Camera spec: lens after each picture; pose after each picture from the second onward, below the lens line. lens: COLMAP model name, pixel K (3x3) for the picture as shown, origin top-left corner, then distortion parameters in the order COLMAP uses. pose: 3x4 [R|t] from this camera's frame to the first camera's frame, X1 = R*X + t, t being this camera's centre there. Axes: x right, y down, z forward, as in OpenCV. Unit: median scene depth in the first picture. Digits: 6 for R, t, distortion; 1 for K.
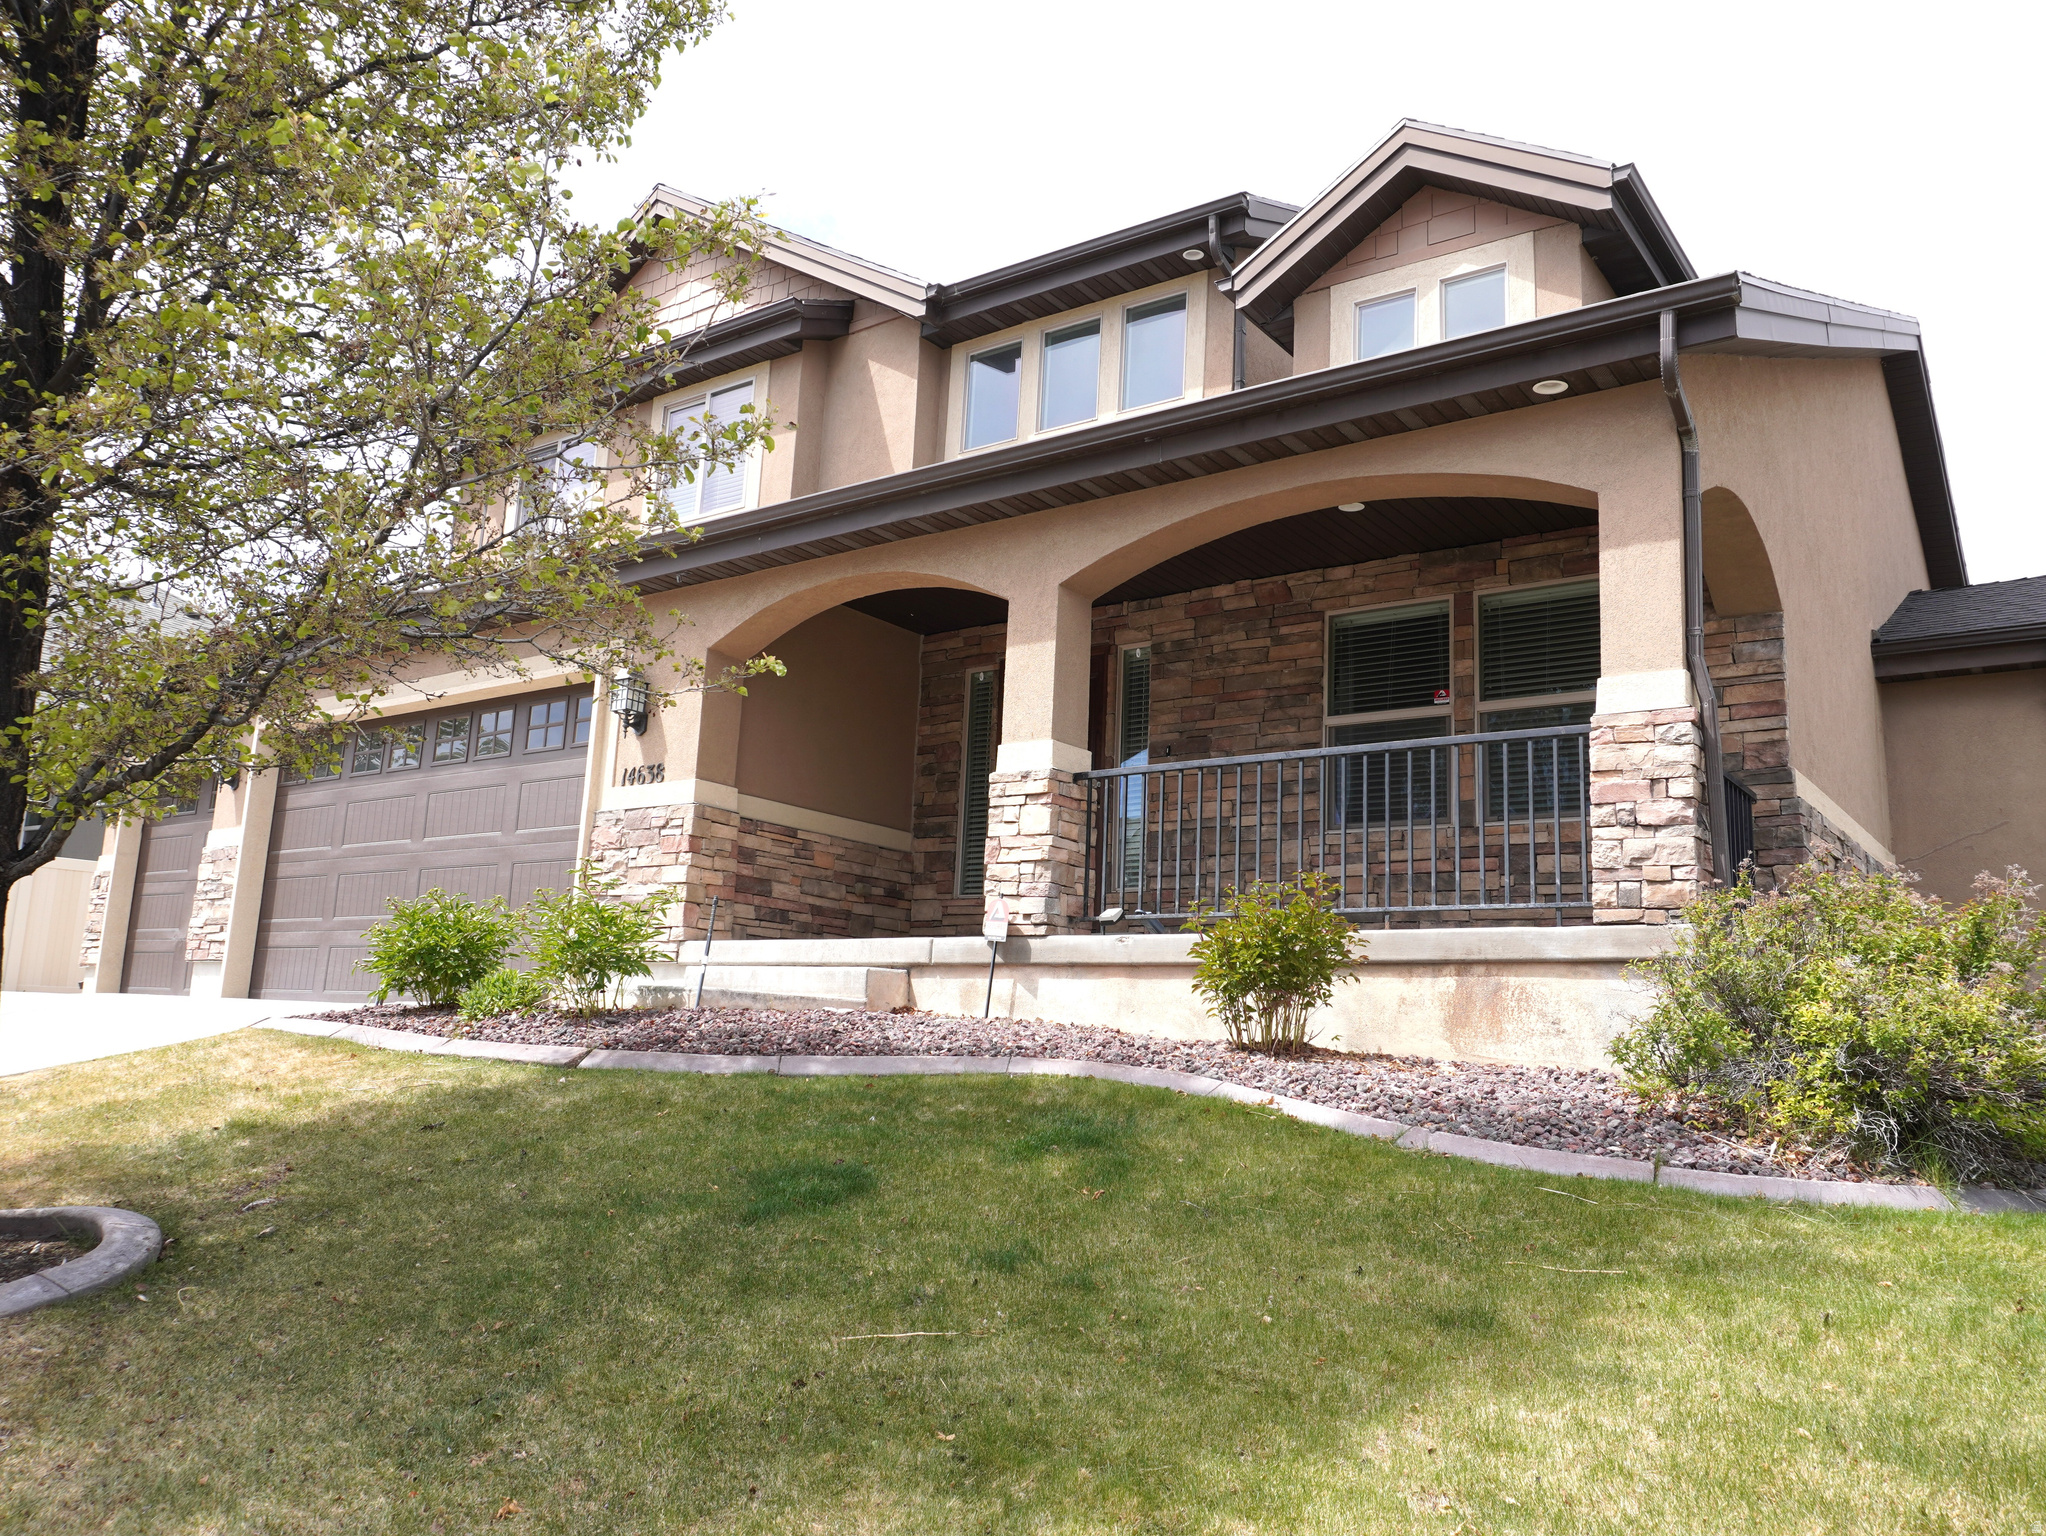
lens RADIAL K [[1536.7, 0, 1011.3], [0, 1536.7, 750.3], [0, 0, 1]] dist [-0.062652, 0.046427]
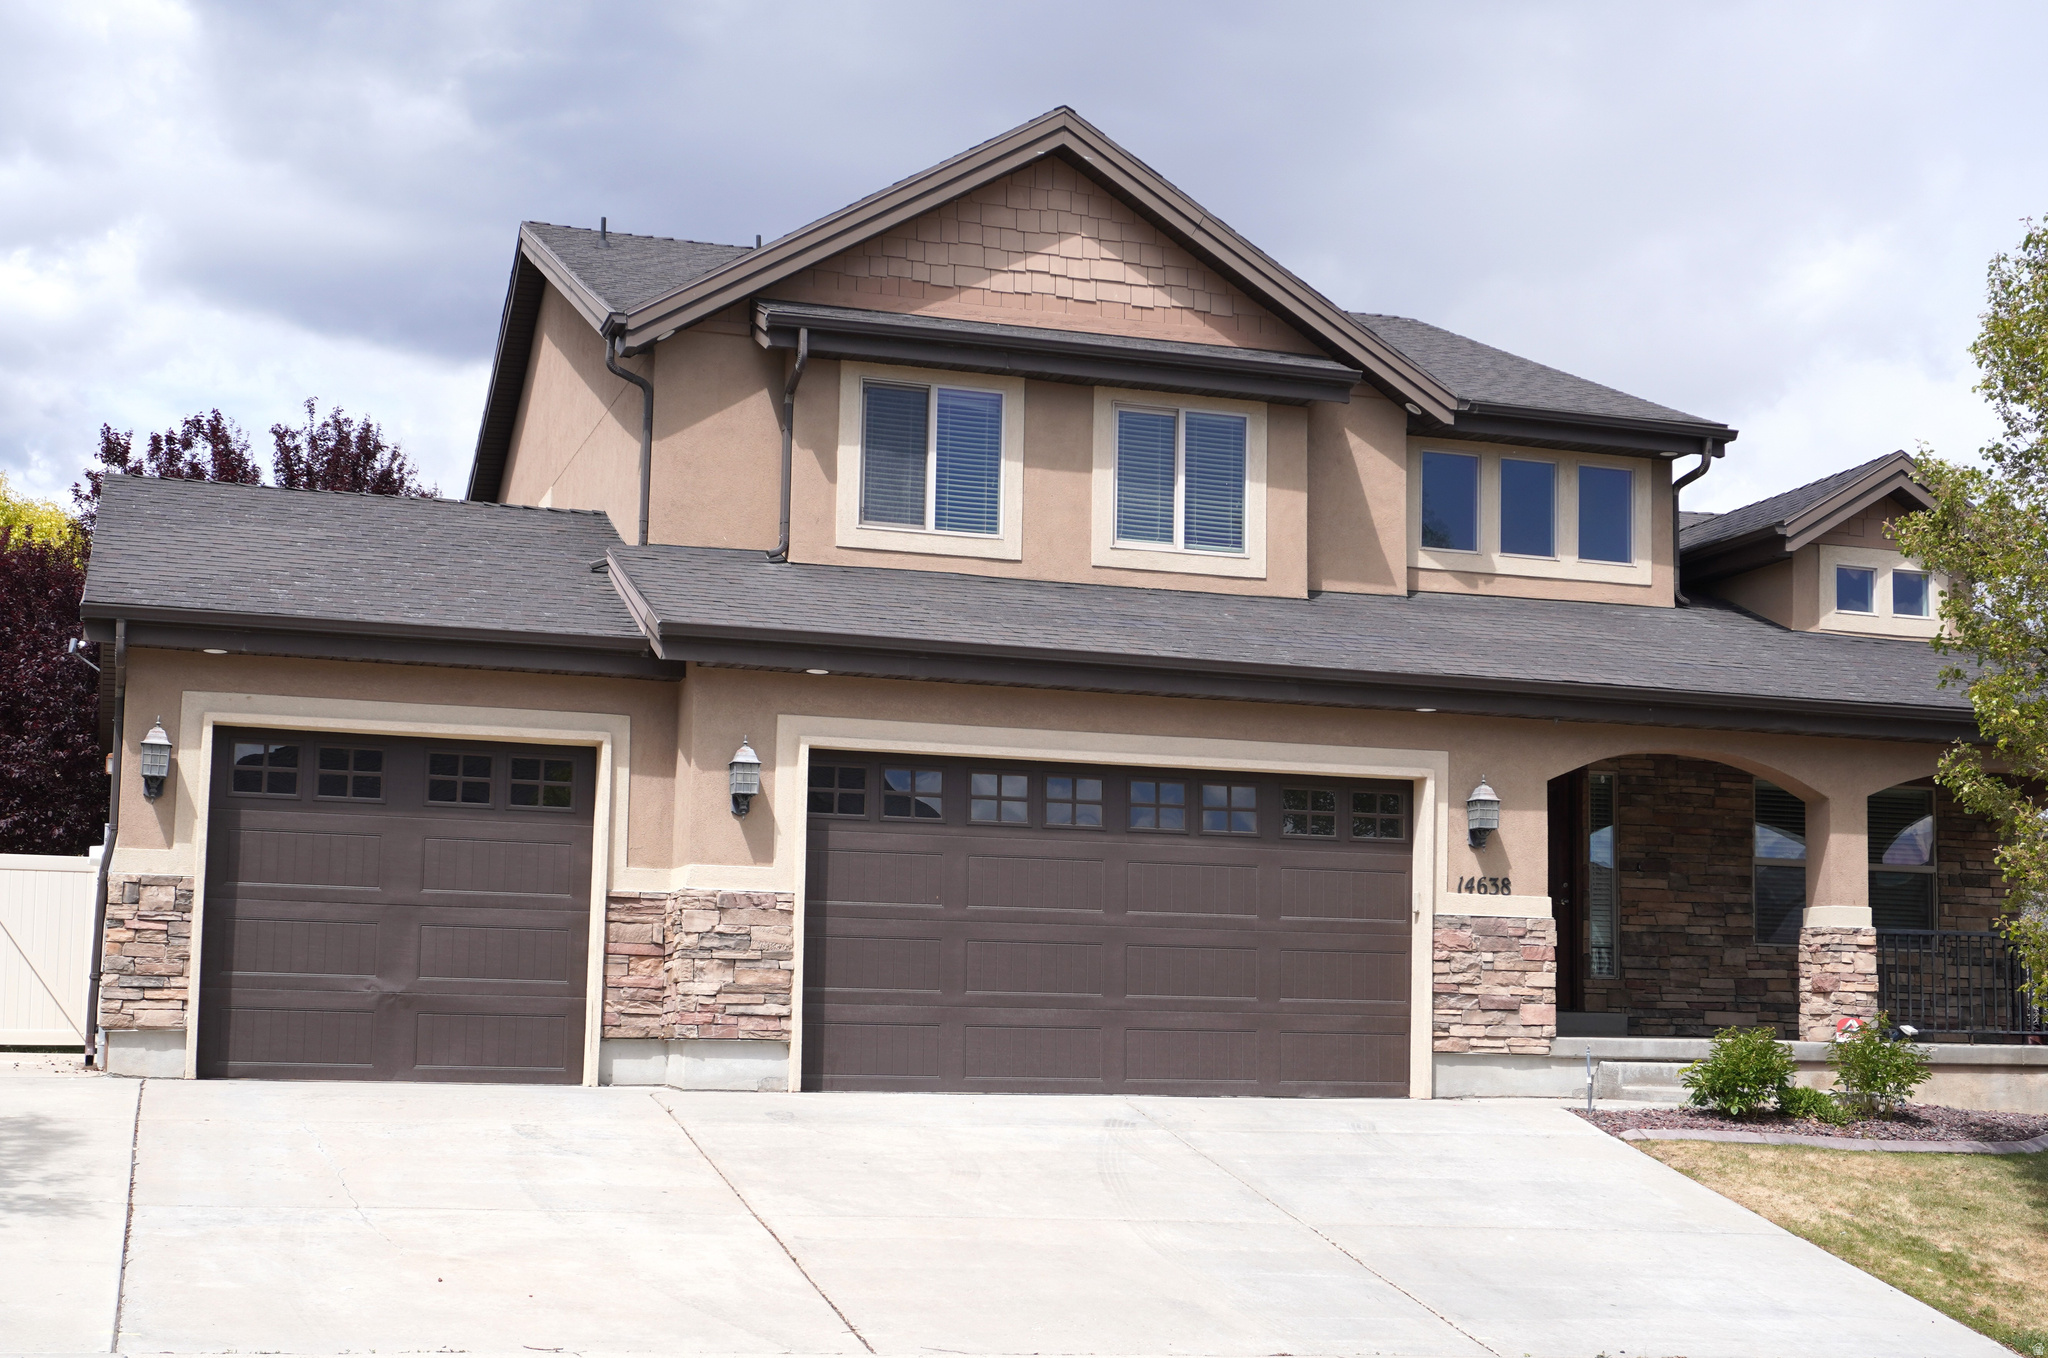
lens RADIAL K [[2756.1, 0, 1024.0], [0, 2756.1, 679.0], [0, 0, 1]] dist [-0.013348, 0.021712]
pose [[0.583202, 0.078487, 0.808527, -2.087692], [-0.152139, 0.988263, 0.013805, -0.109887], [-0.797953, -0.131060, 0.588298, 0.110398]]
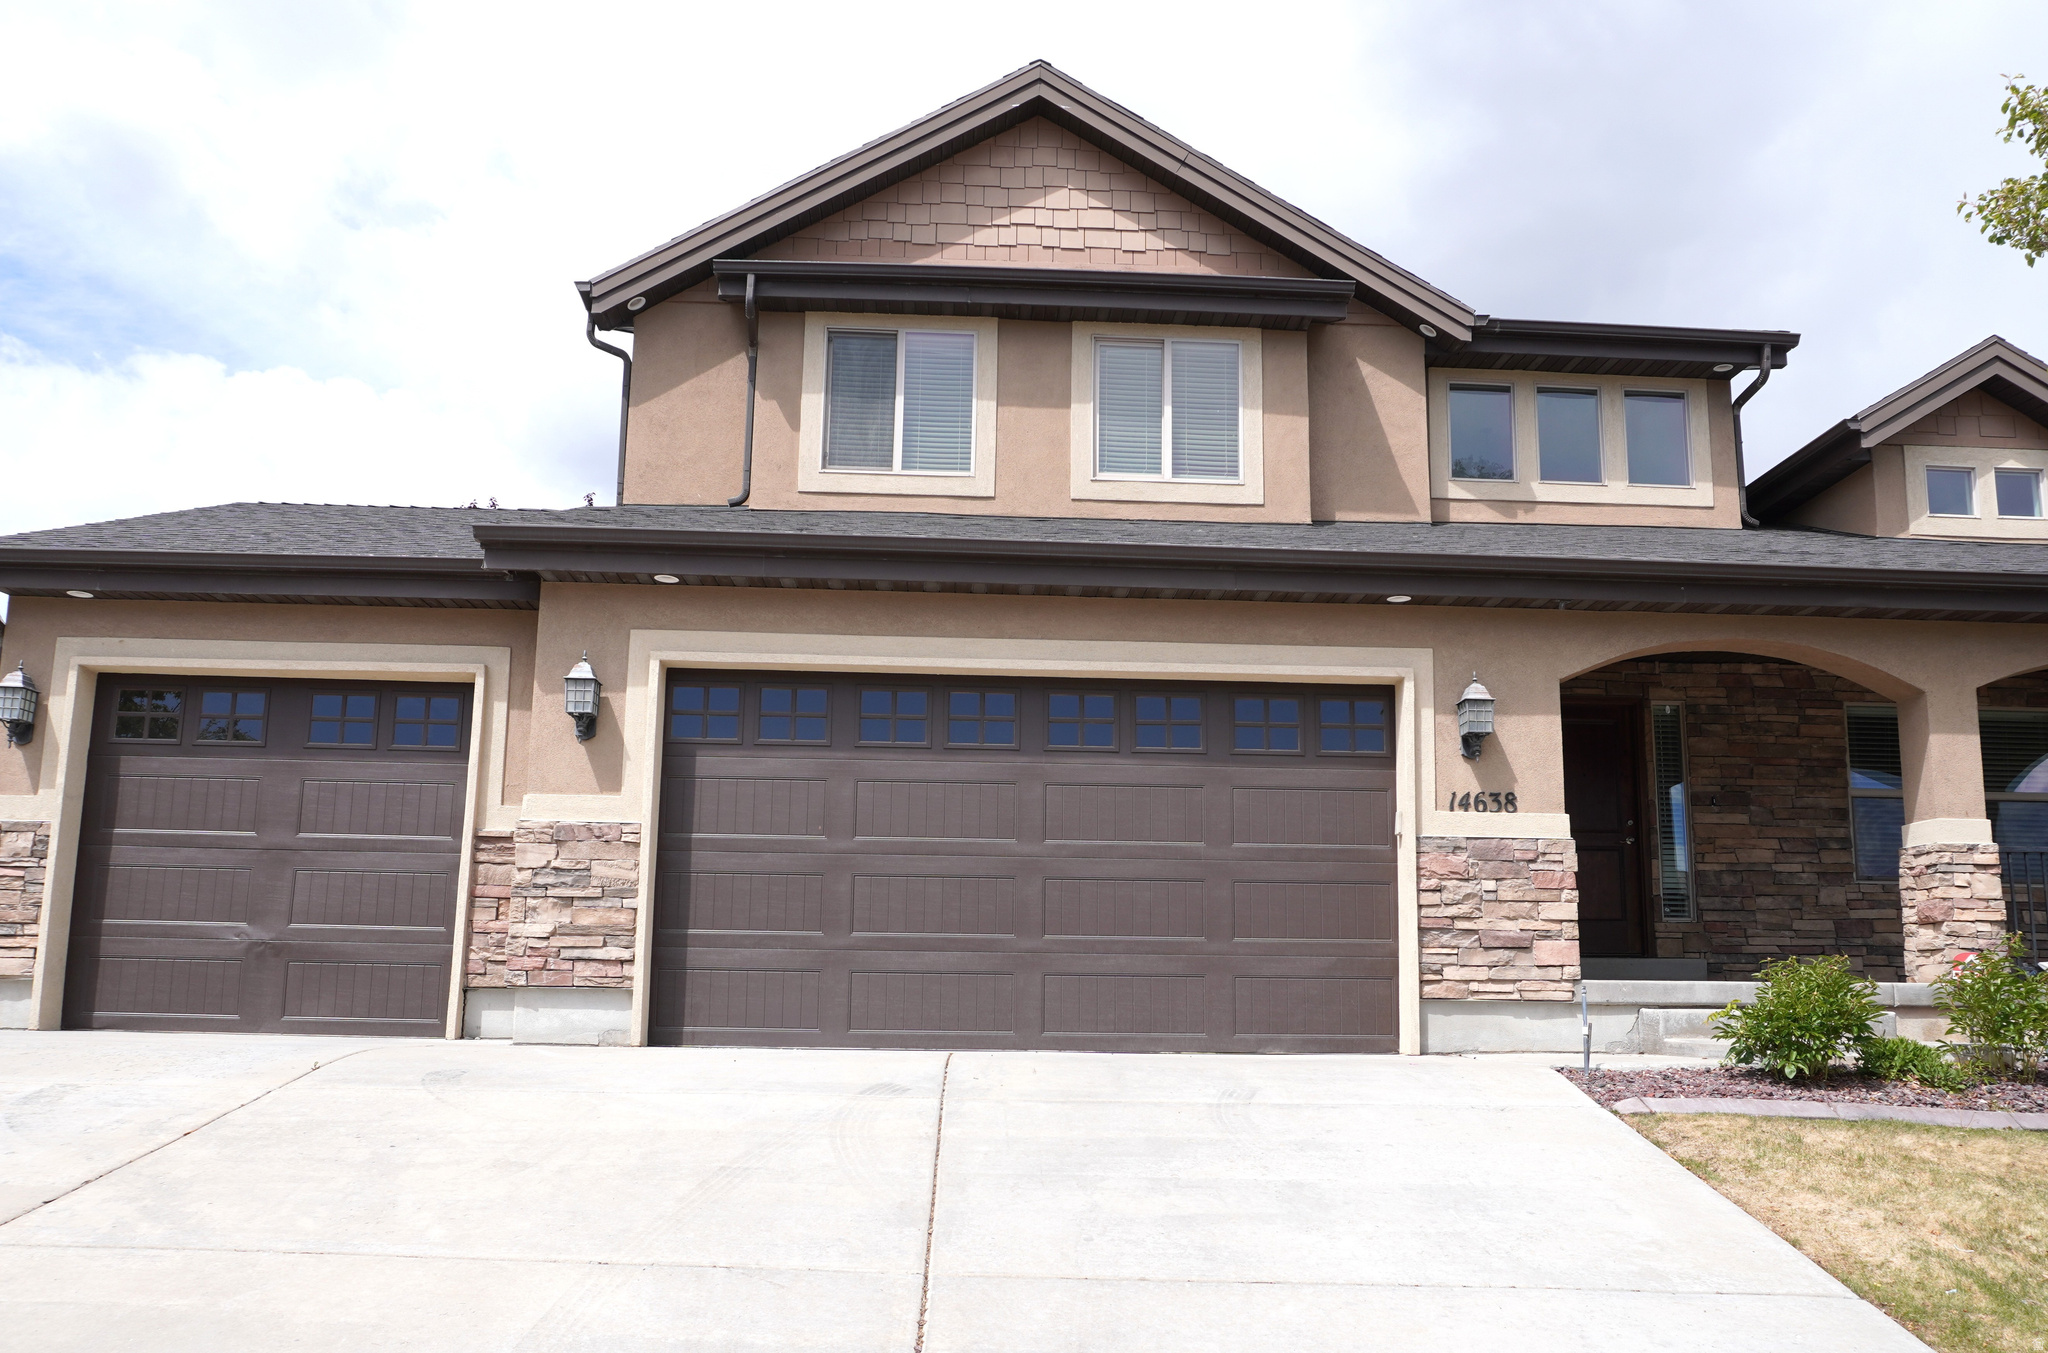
lens RADIAL K [[1572.5, 0, 1025.4], [0, 1572.5, 738.9], [0, 0, 1]] dist [-0.057792, 0.048911]
pose [[0.777049, 0.079456, 0.624404, -1.078848], [-0.104468, 0.994522, 0.003452, 0.003807], [-0.620710, -0.067913, 0.781094, 0.427531]]
